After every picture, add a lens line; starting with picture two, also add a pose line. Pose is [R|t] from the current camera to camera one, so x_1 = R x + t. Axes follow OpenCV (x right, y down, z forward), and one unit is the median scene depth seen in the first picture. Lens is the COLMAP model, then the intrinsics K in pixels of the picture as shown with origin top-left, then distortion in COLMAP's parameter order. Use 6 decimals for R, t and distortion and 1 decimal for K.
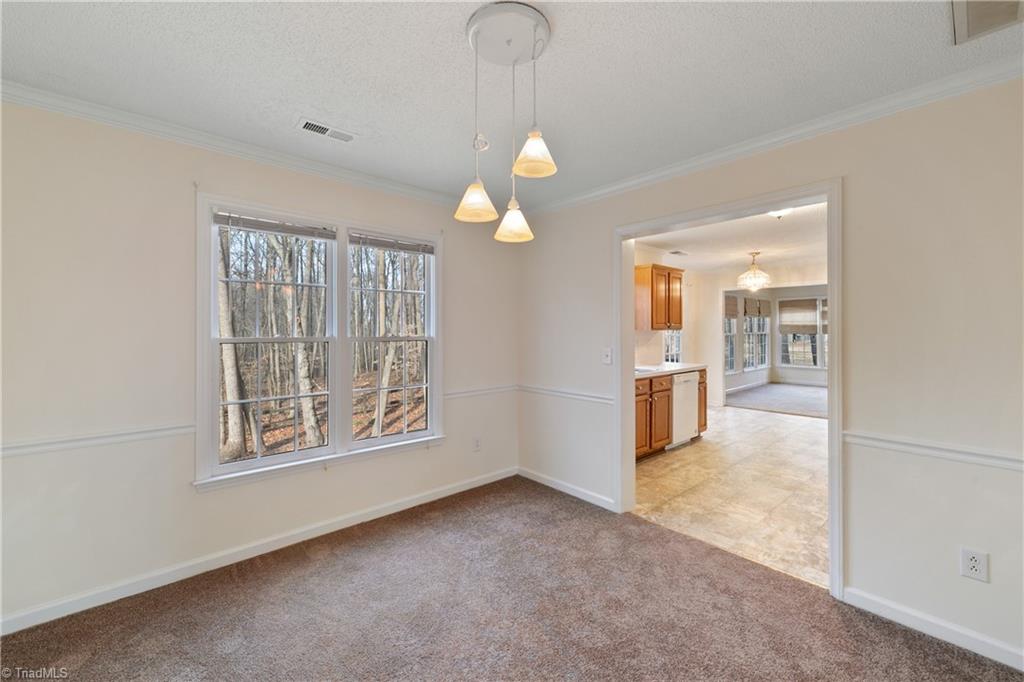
lens RADIAL K [[408.9, 0, 512.0], [0, 408.9, 332.7], [0, 0, 1]] dist [-0.000203, -0.001449]
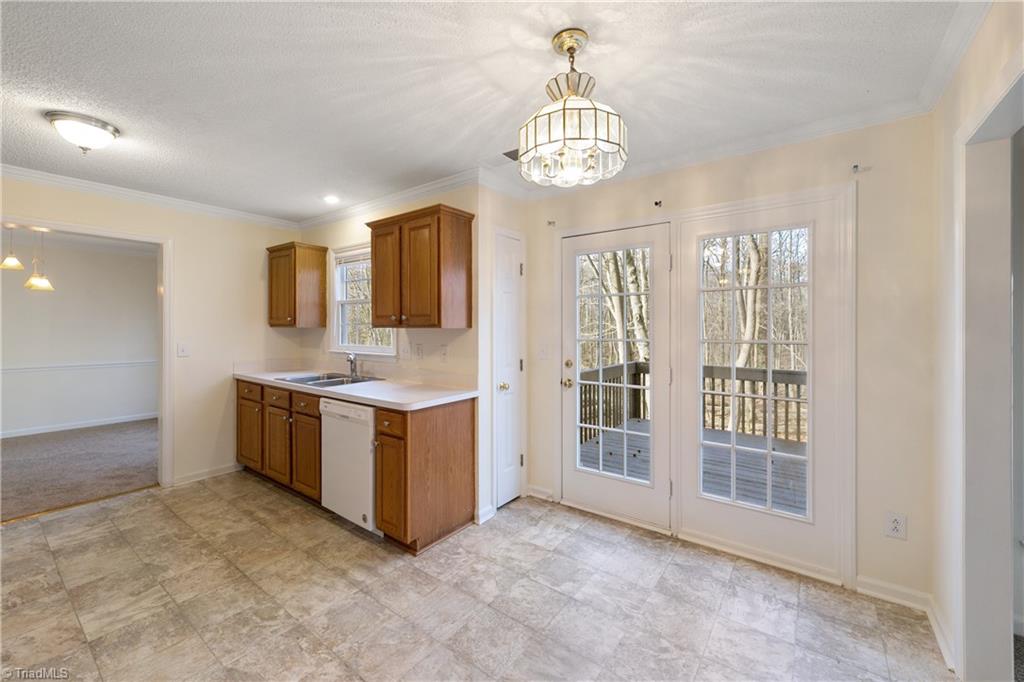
lens RADIAL K [[408.9, 0, 504.5], [0, 408.9, 330.2], [0, 0, 1]] dist [-0.000203, -0.001449]
pose [[0.210708, 0.011825, -0.977477, 1.566776], [-0.006825, 0.999920, 0.010626, -0.013240], [0.977525, 0.004432, 0.210772, 1.665437]]
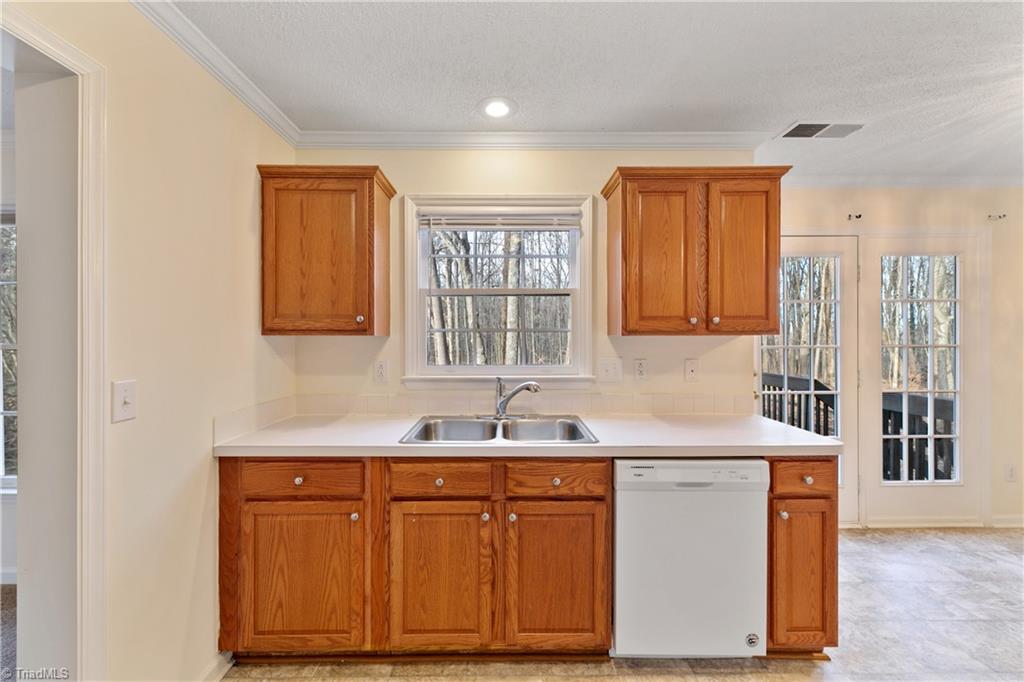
lens RADIAL K [[408.9, 0, 509.2], [0, 408.9, 336.5], [0, 0, 1]] dist [-0.000203, -0.001449]
pose [[0.759885, 0.004629, -0.650041, 0.827843], [-0.005747, 0.999983, 0.000403, -0.003707], [0.650032, 0.003429, 0.759899, 0.994511]]
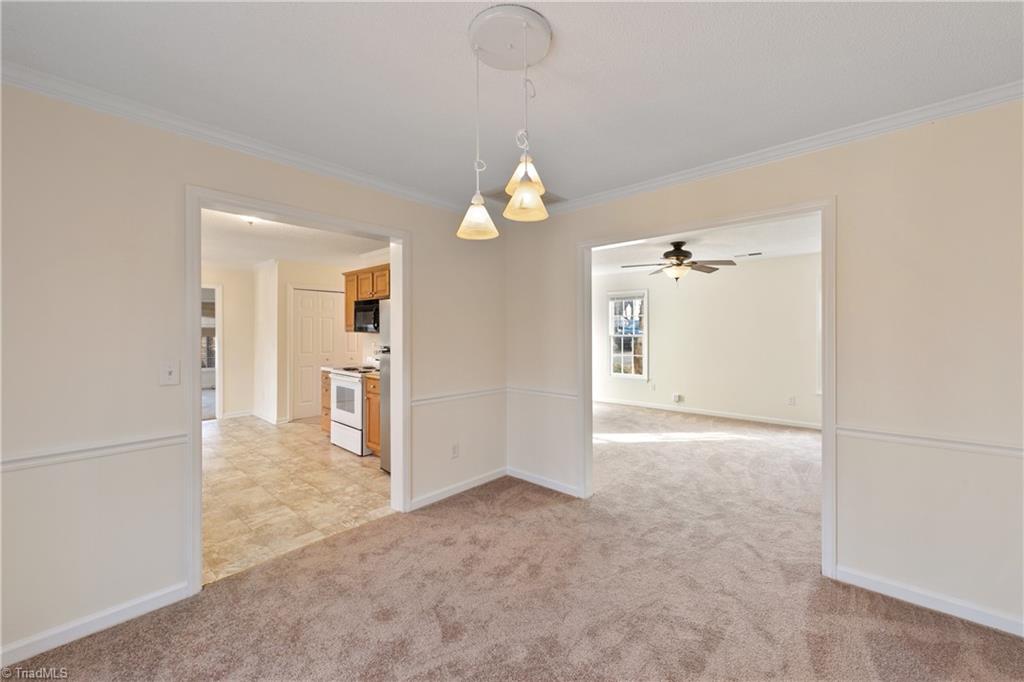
lens RADIAL K [[408.9, 0, 506.8], [0, 408.9, 333.3], [0, 0, 1]] dist [-0.000203, -0.001449]
pose [[-0.117898, -0.001397, 0.993025, -0.486496], [0.005238, 0.999984, 0.002029, -0.005543], [-0.993012, 0.005441, -0.117889, 0.532798]]
